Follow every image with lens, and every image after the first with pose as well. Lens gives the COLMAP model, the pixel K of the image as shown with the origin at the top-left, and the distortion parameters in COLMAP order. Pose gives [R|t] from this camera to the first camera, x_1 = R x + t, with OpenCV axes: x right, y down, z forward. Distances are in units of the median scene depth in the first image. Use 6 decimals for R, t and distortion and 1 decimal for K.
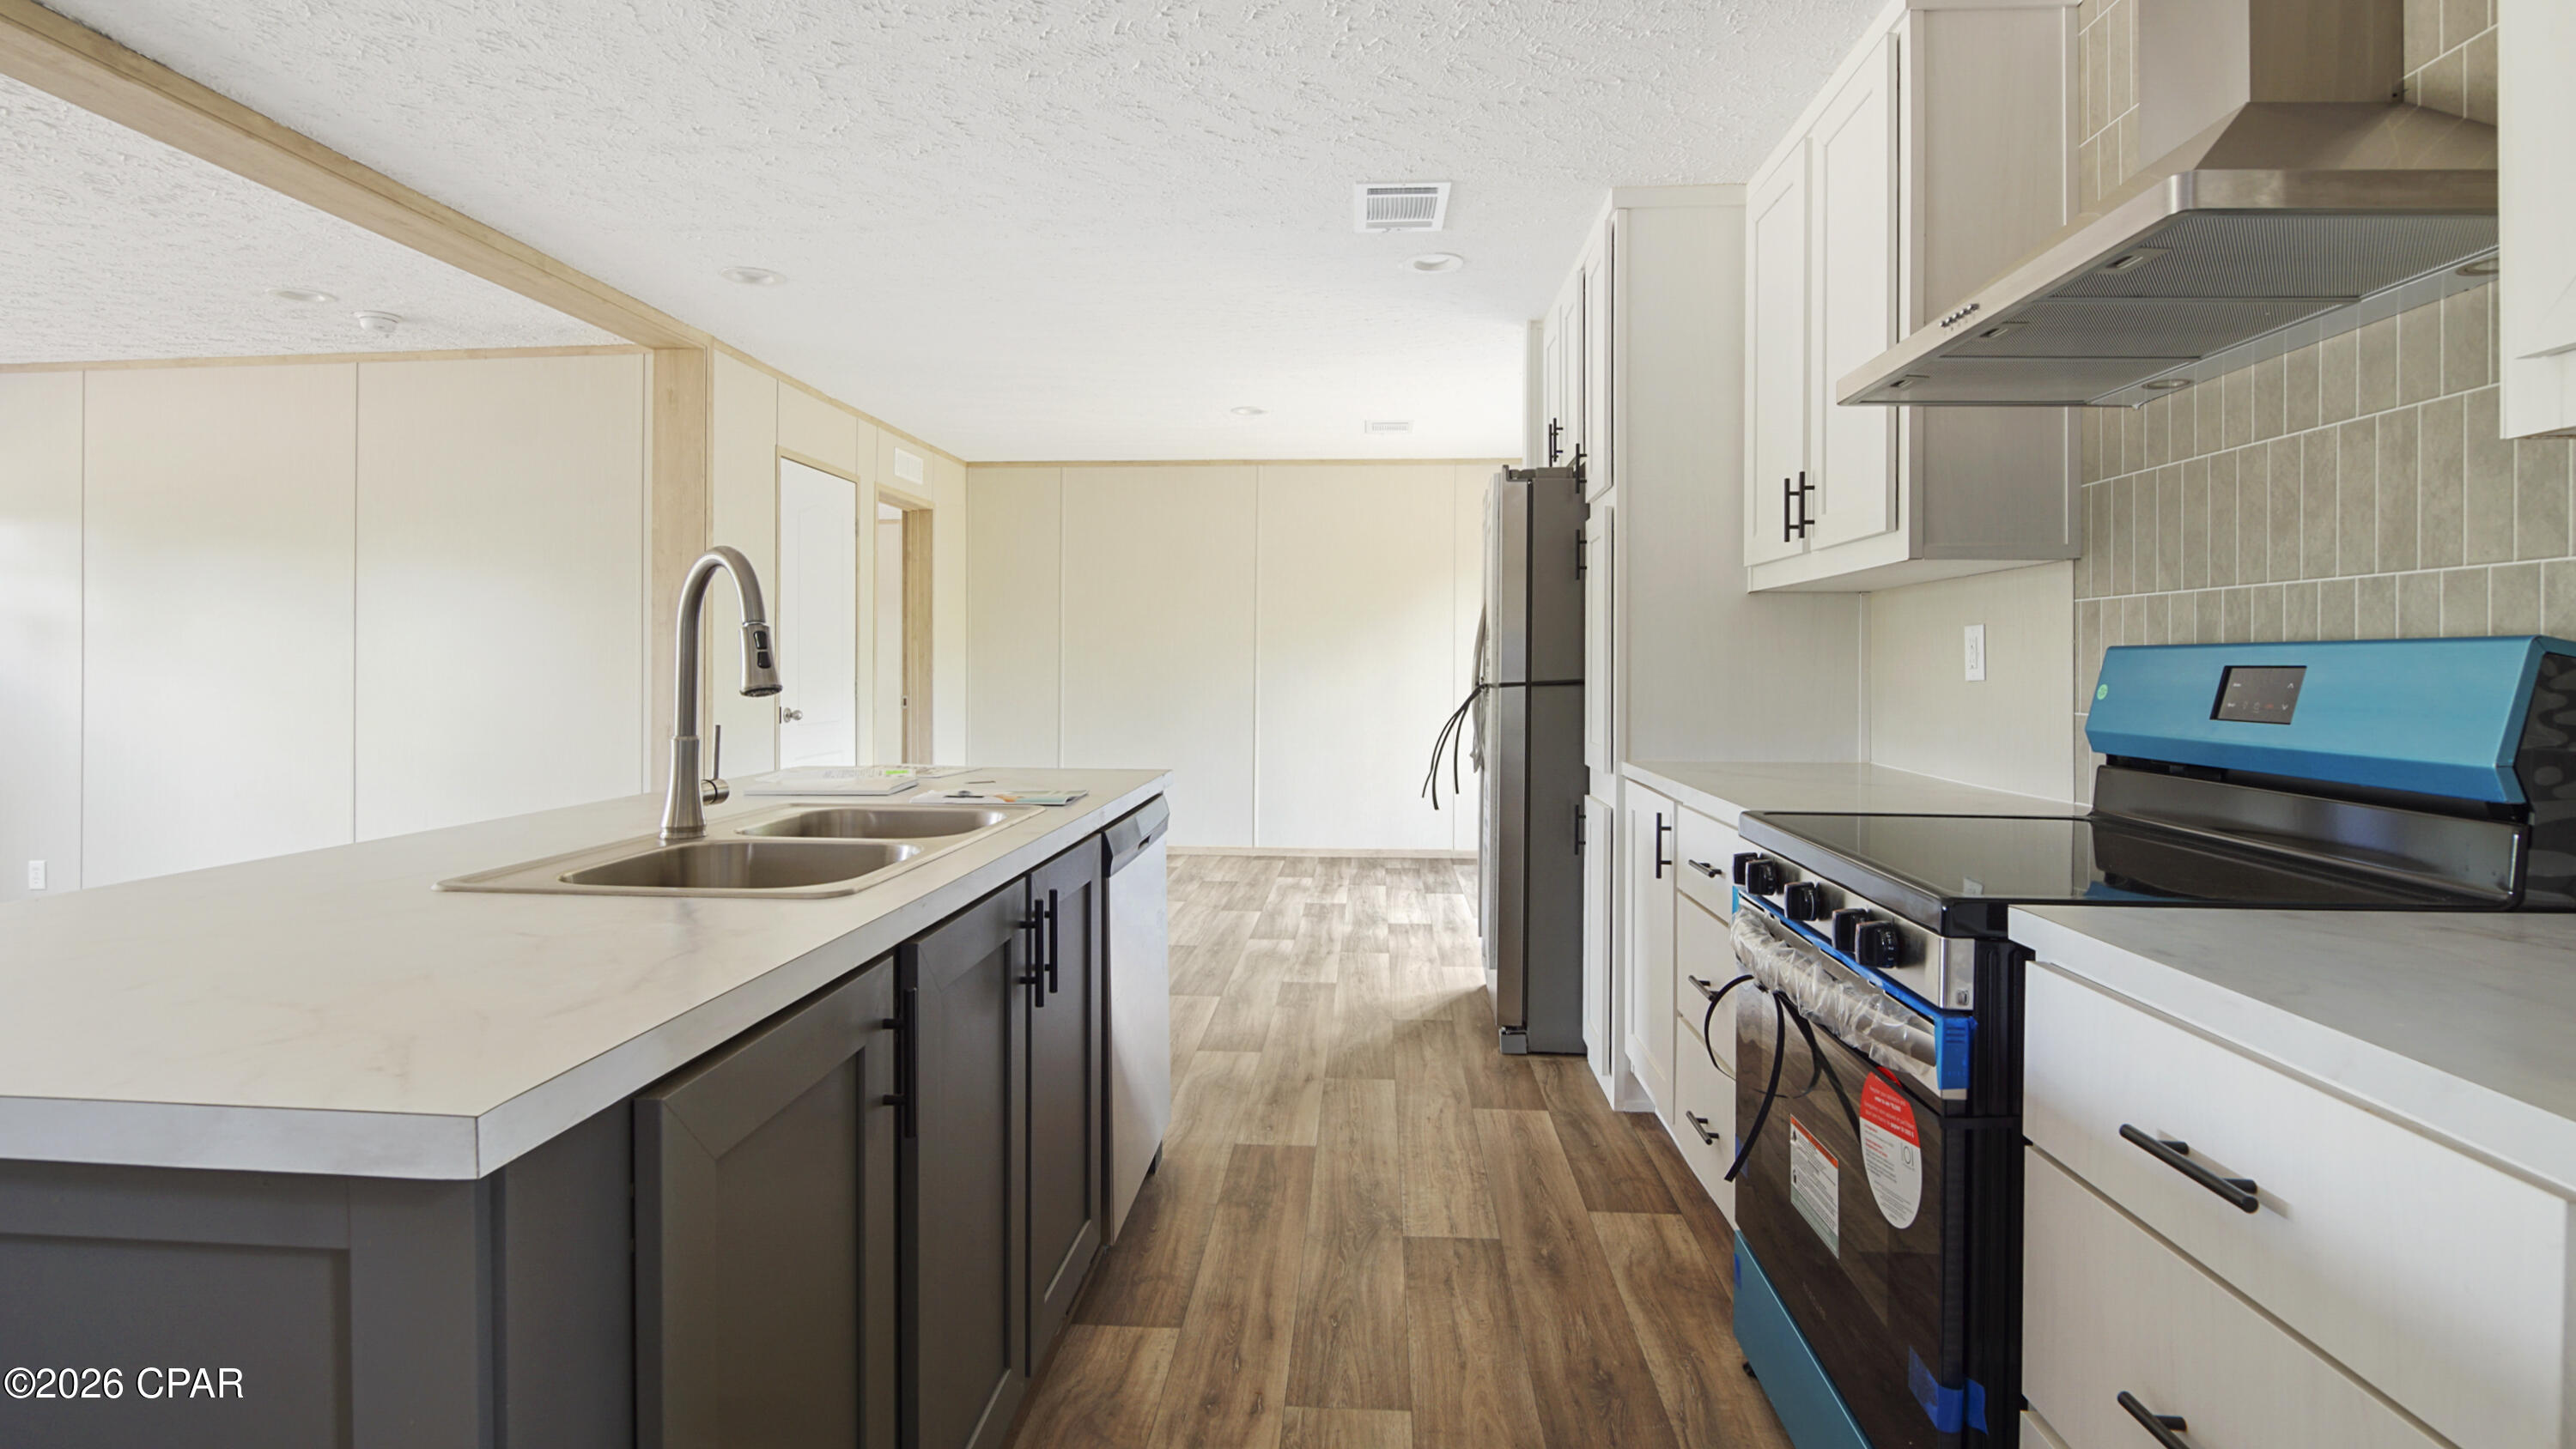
lens RADIAL K [[1208.1, 0, 1292.8], [0, 1208.1, 647.2], [0, 0, 1]] dist [-0.017252, 0.000165]
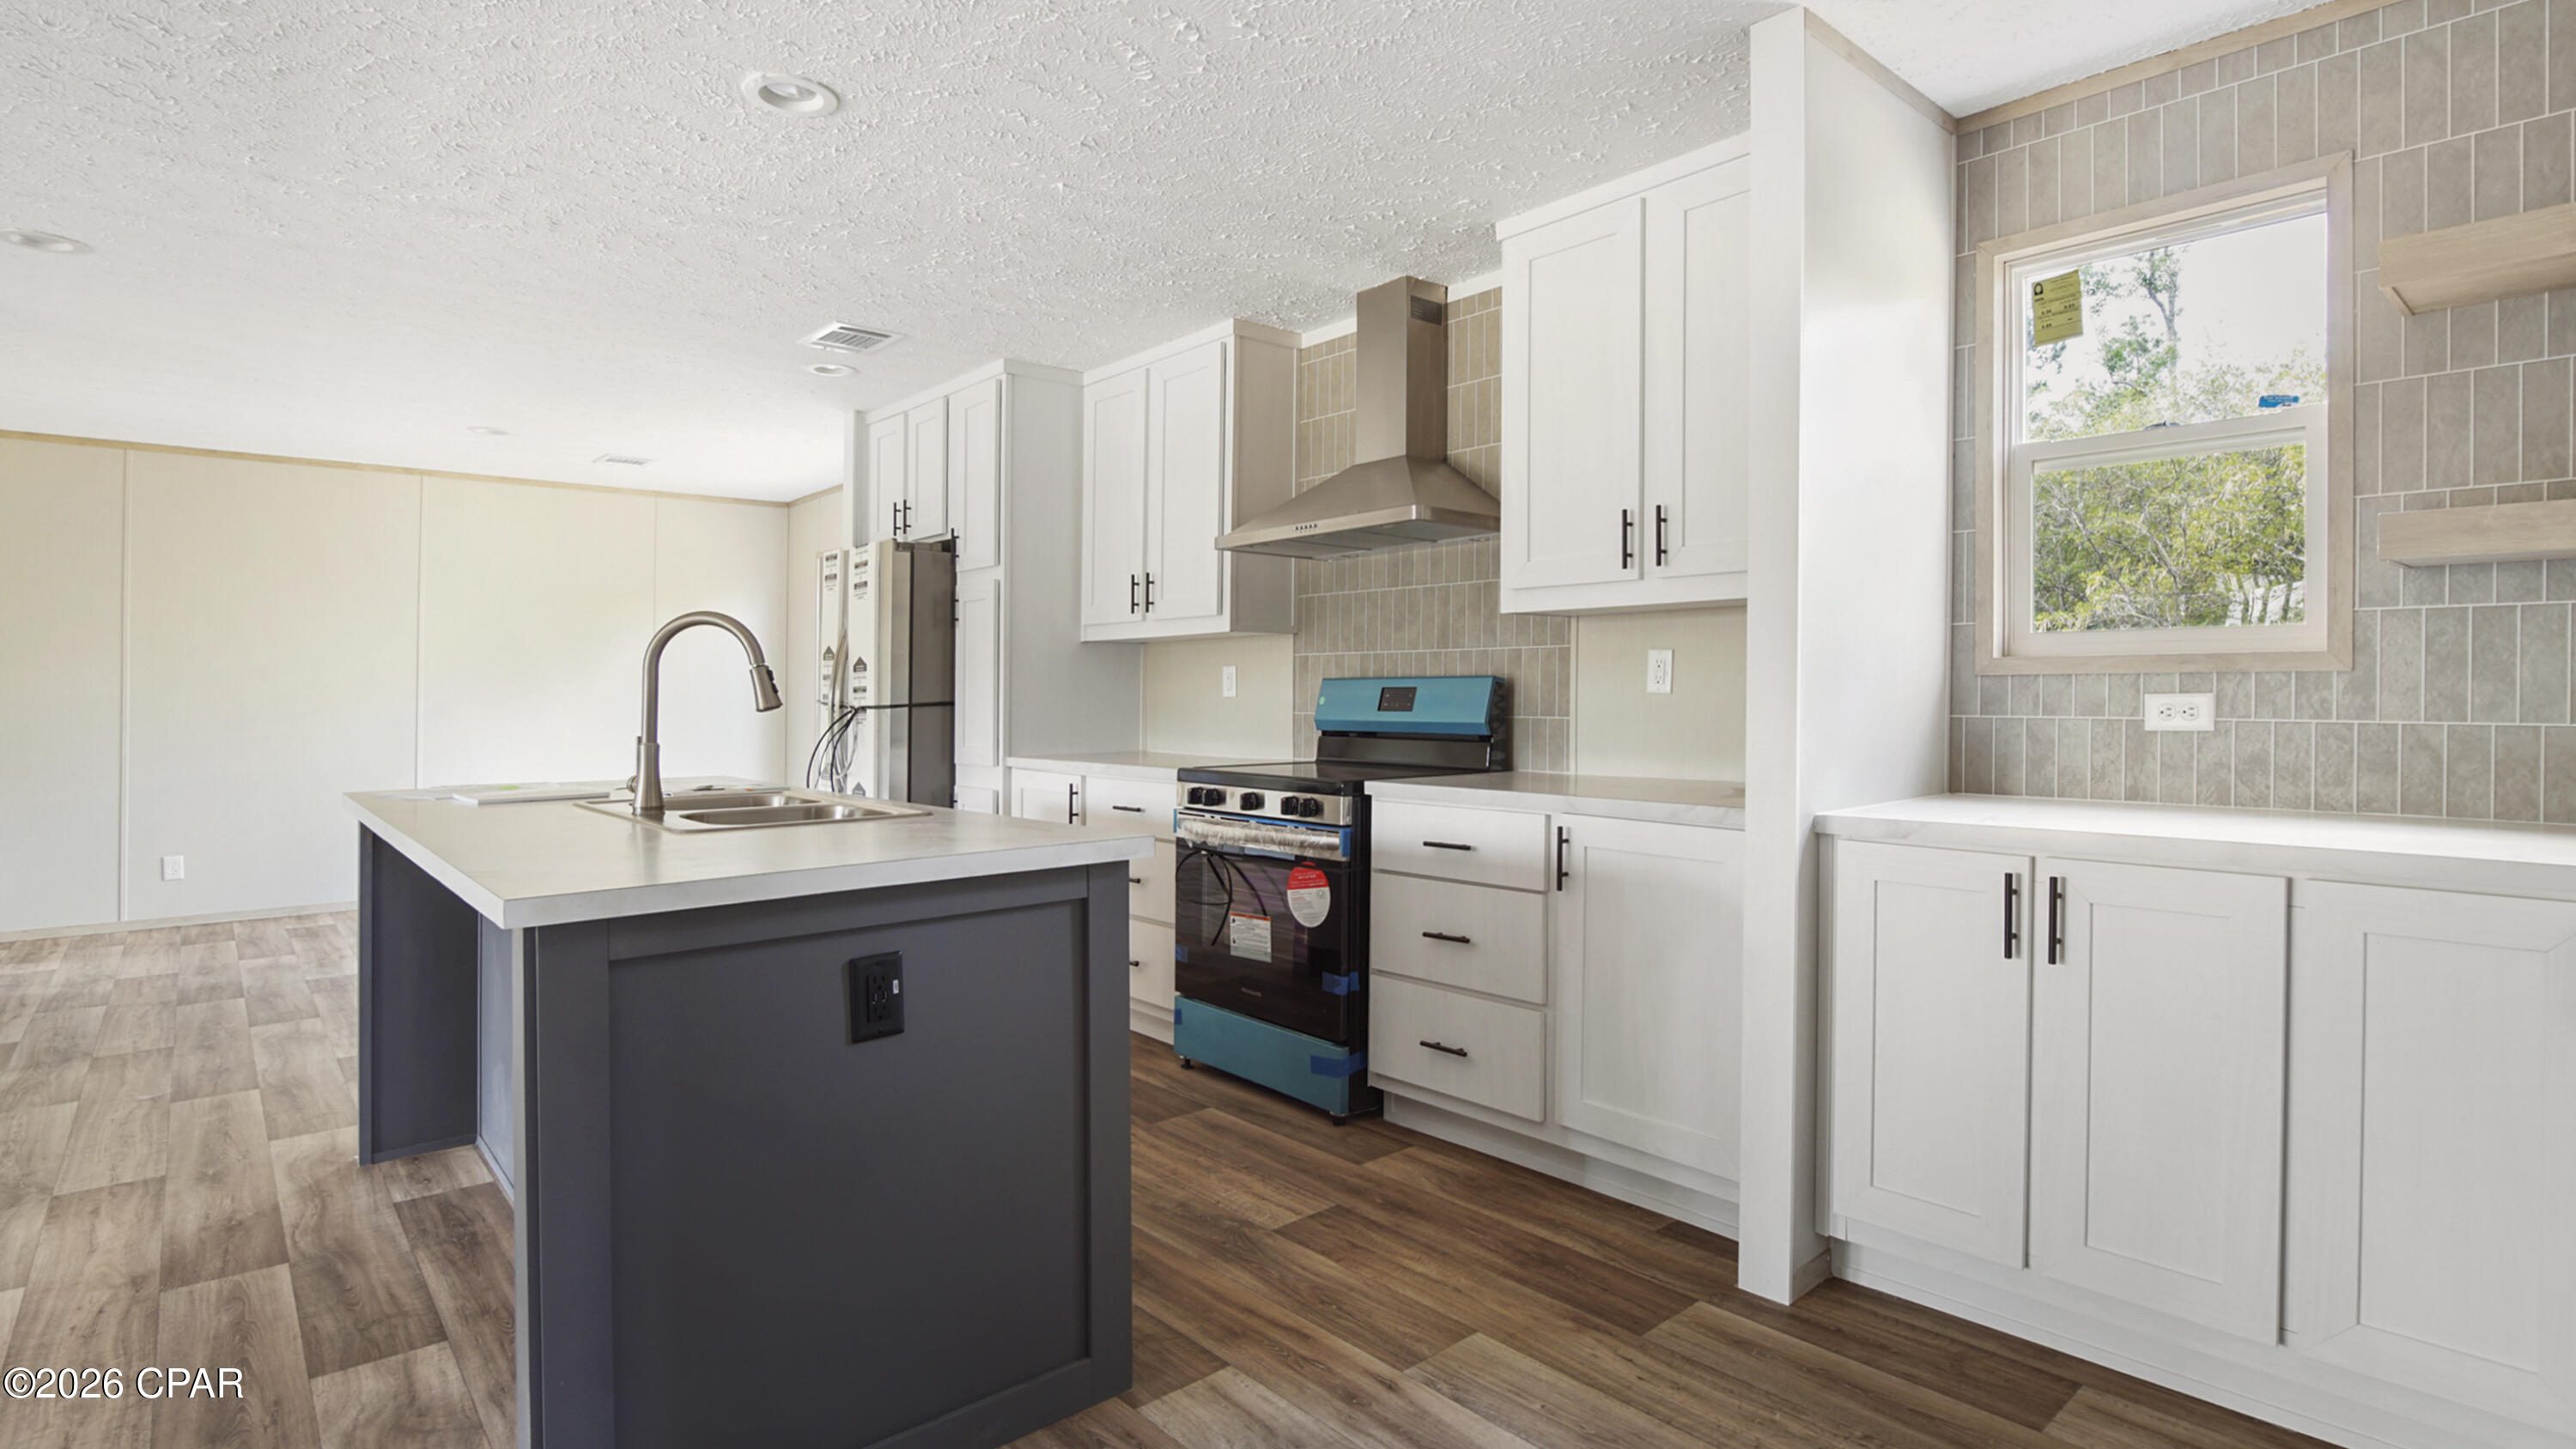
lens RADIAL K [[1269.8, 0, 1294.1], [0, 1269.8, 707.4], [0, 0, 1]] dist [-0.015003, -0.000241]
pose [[0.703131, -0.013591, 0.710931, -0.955583], [-0.003540, 0.999738, 0.022613, -0.000576], [-0.711052, -0.018416, 0.702898, -0.527359]]
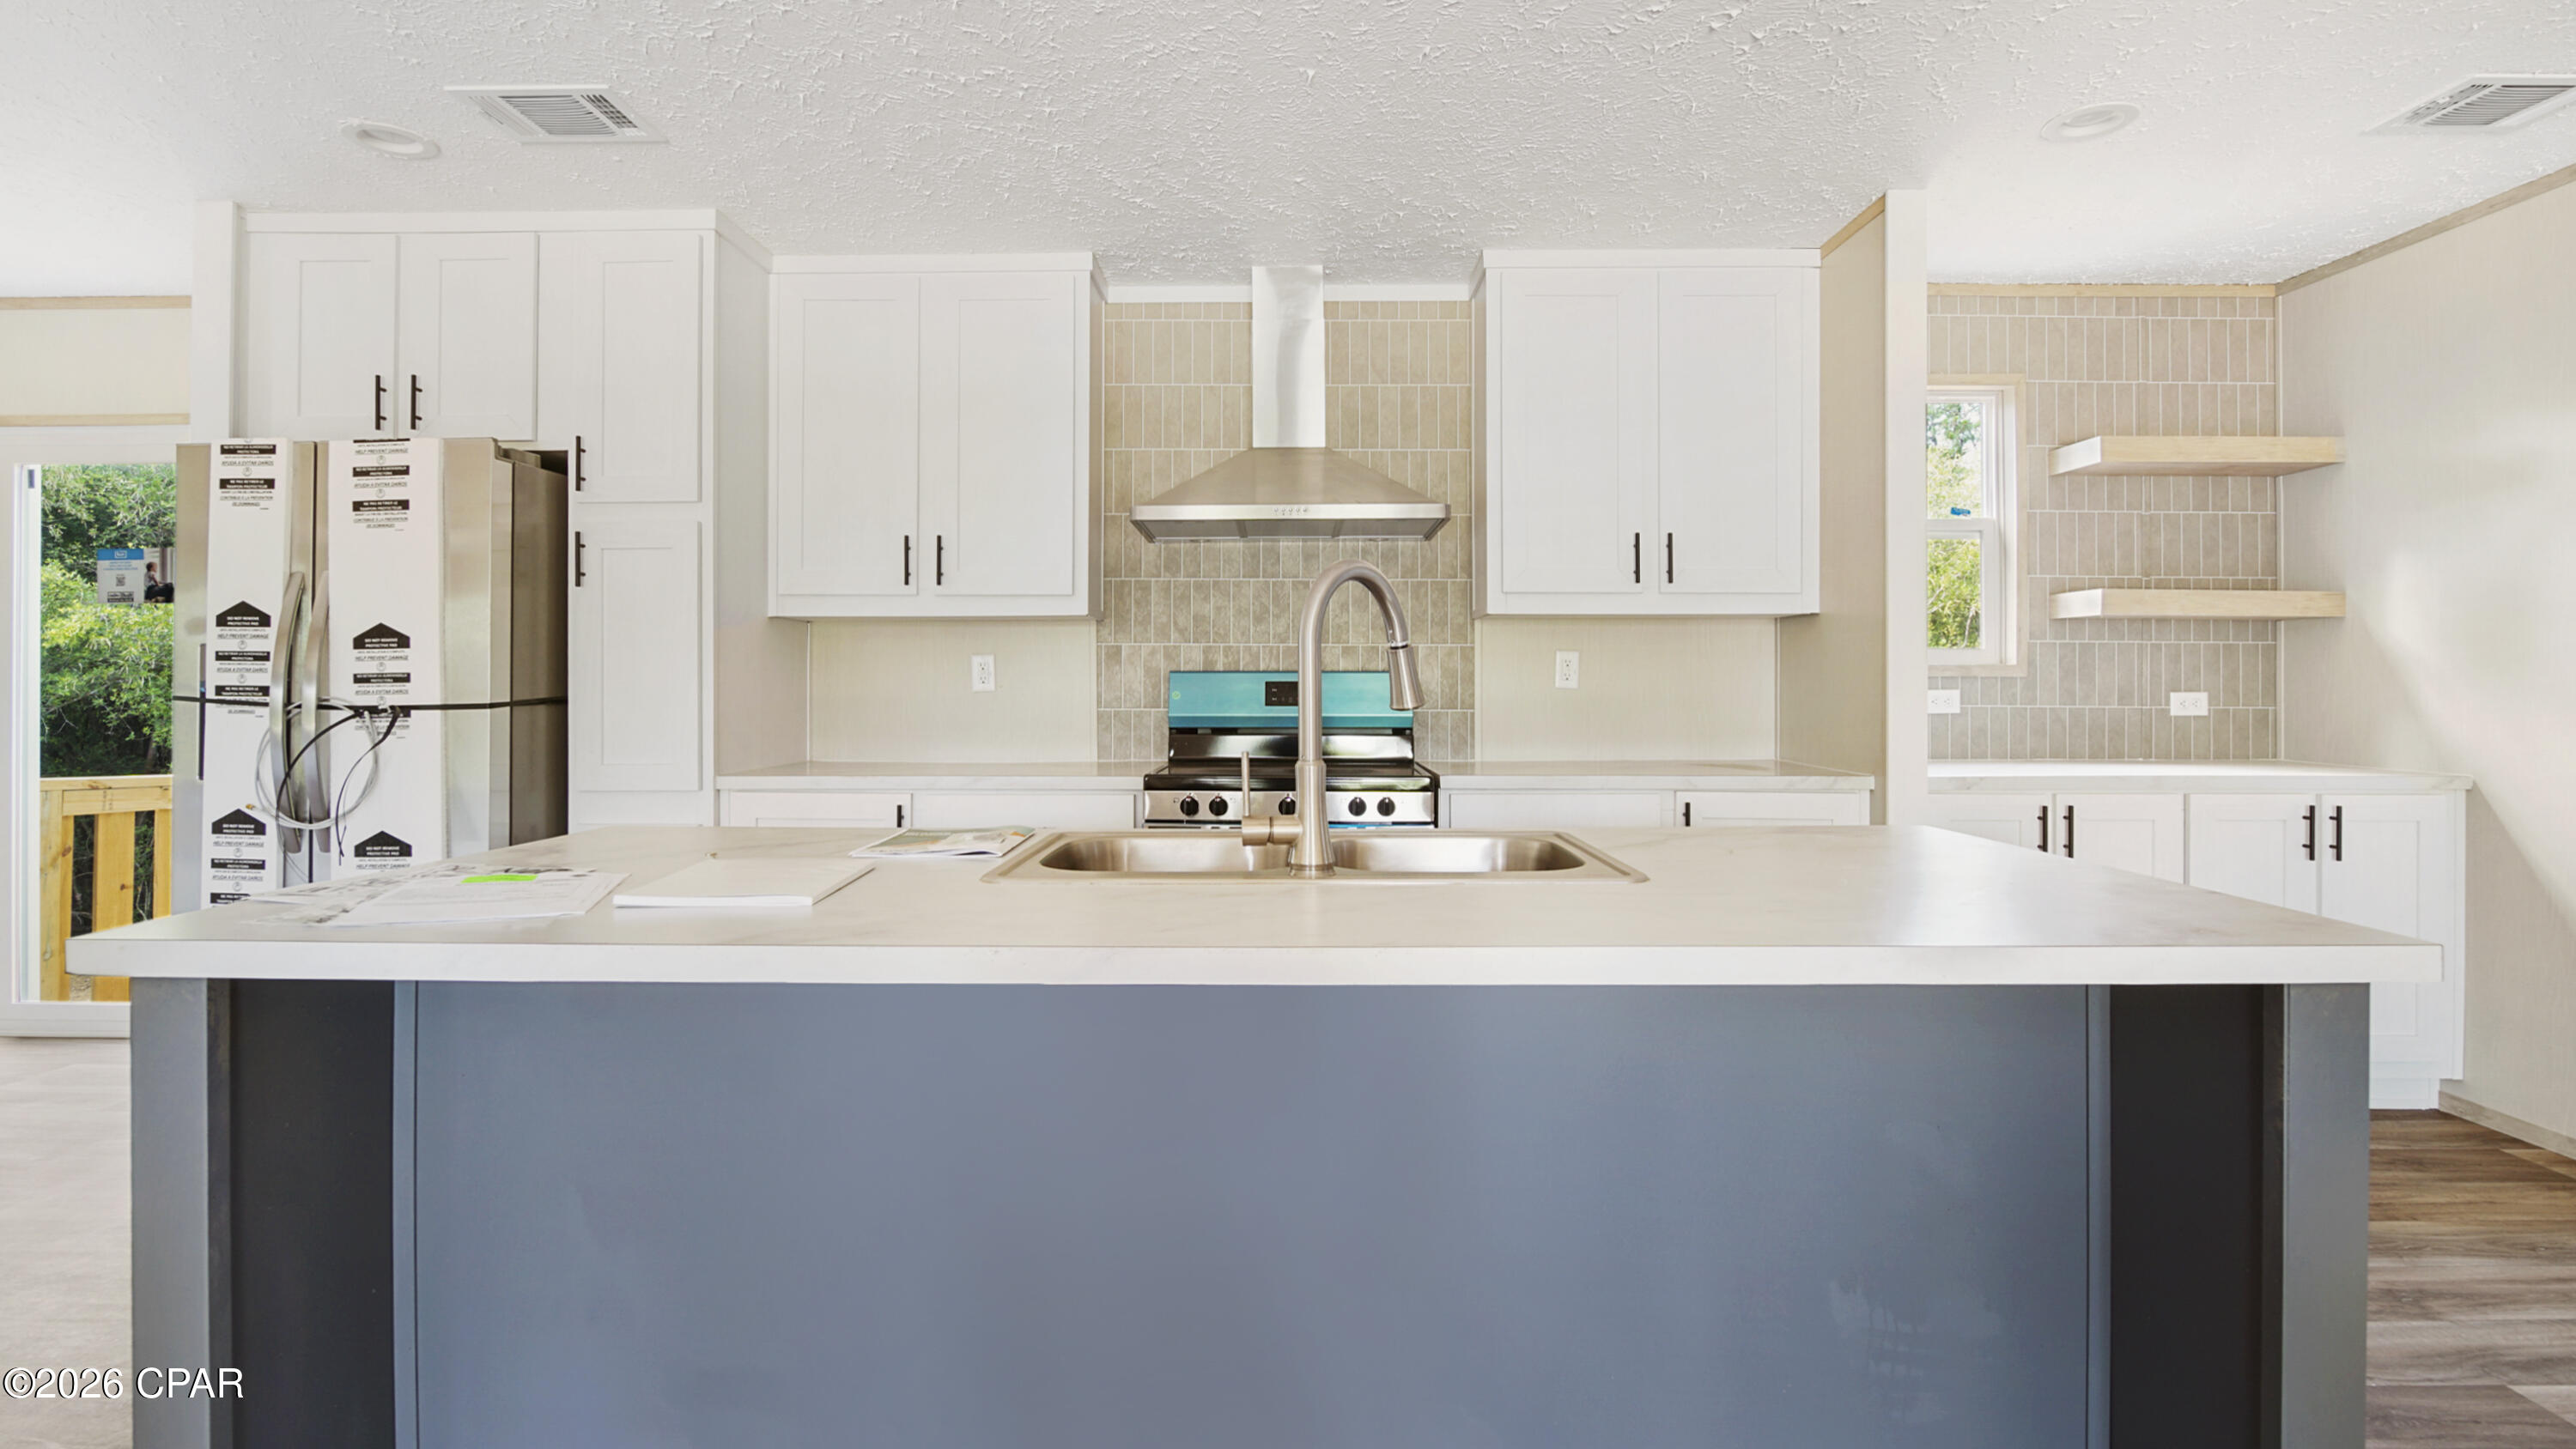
lens RADIAL K [[1231.9, 0, 1284.8], [0, 1231.9, 690.9], [0, 0, 1]] dist [-0.014896, 0.000245]
pose [[-0.067246, -0.007993, 0.997704, -1.332354], [-0.014324, 0.999873, 0.007044, 0.014630], [-0.997634, -0.013817, -0.067352, 0.997456]]
